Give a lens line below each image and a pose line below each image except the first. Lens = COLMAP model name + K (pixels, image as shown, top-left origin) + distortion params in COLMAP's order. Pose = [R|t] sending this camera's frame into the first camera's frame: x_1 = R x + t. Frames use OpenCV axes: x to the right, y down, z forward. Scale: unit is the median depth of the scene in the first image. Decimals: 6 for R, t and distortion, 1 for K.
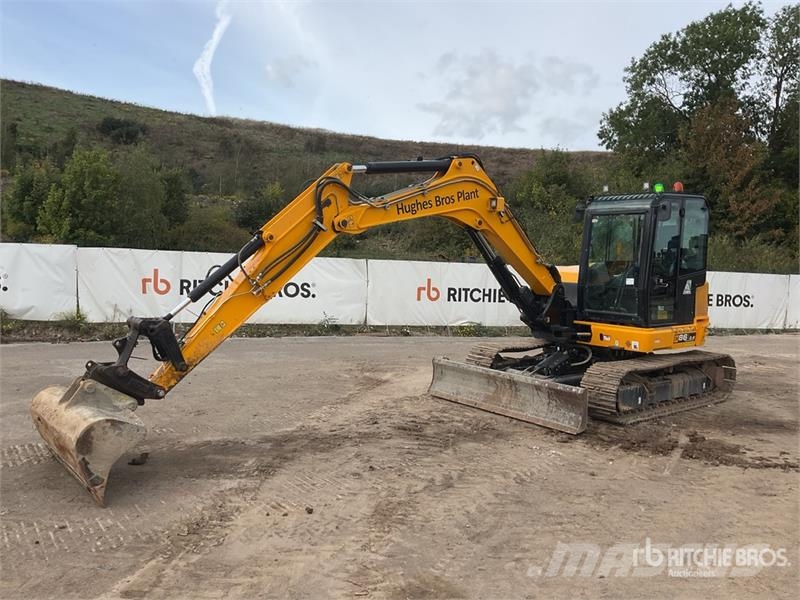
lens RADIAL K [[662.8, 0, 396.4], [0, 662.8, 294.9], [0, 0, 1]] dist [0.060548, -0.098717]
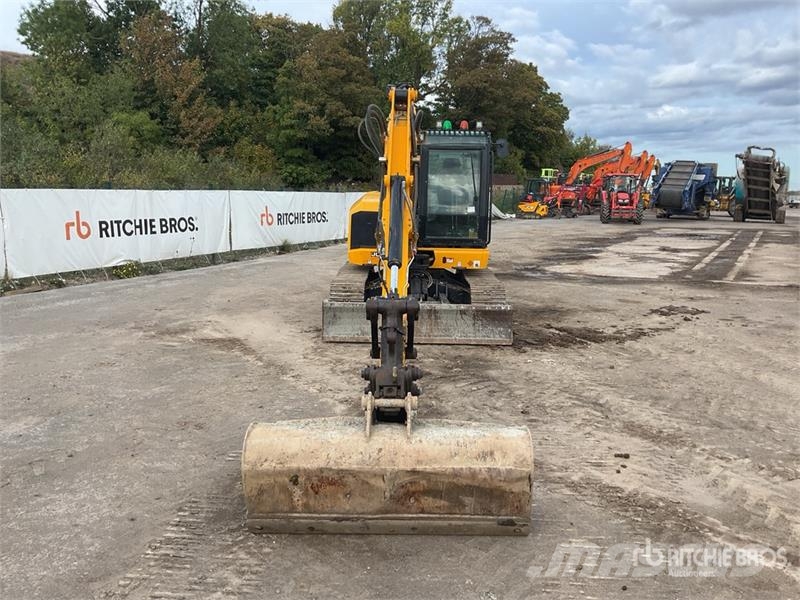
lens RADIAL K [[662.8, 0, 398.0], [0, 662.8, 297.9], [0, 0, 1]] dist [0.060548, -0.098717]
pose [[0.636026, -0.150516, 0.756846, -0.325858], [0.047564, 0.986575, 0.156231, -0.028632], [-0.770200, -0.063368, 0.634646, 0.185630]]
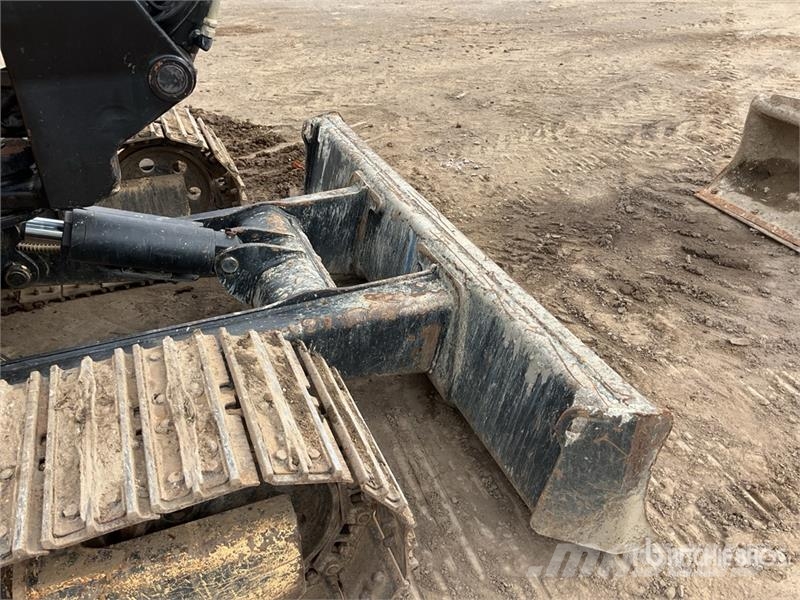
lens RADIAL K [[662.8, 0, 399.5], [0, 662.8, 306.5], [0, 0, 1]] dist [0.060548, -0.098717]
pose [[-0.955204, -0.180578, 0.234473, 0.047796], [-0.008141, 0.808006, 0.589118, -0.010640], [-0.295837, 0.560819, -0.773281, 0.637824]]
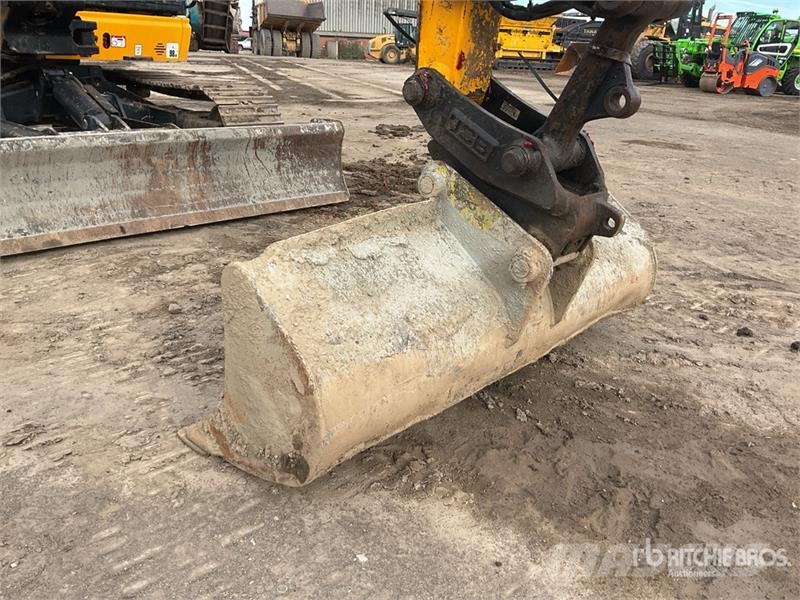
lens RADIAL K [[662.8, 0, 386.6], [0, 662.8, 301.7], [0, 0, 1]] dist [0.060548, -0.098717]
pose [[-0.127227, -0.389454, 0.912217, -0.144496], [0.000652, 0.919657, 0.392721, 0.025055], [-0.991873, 0.050560, -0.116751, 0.463326]]
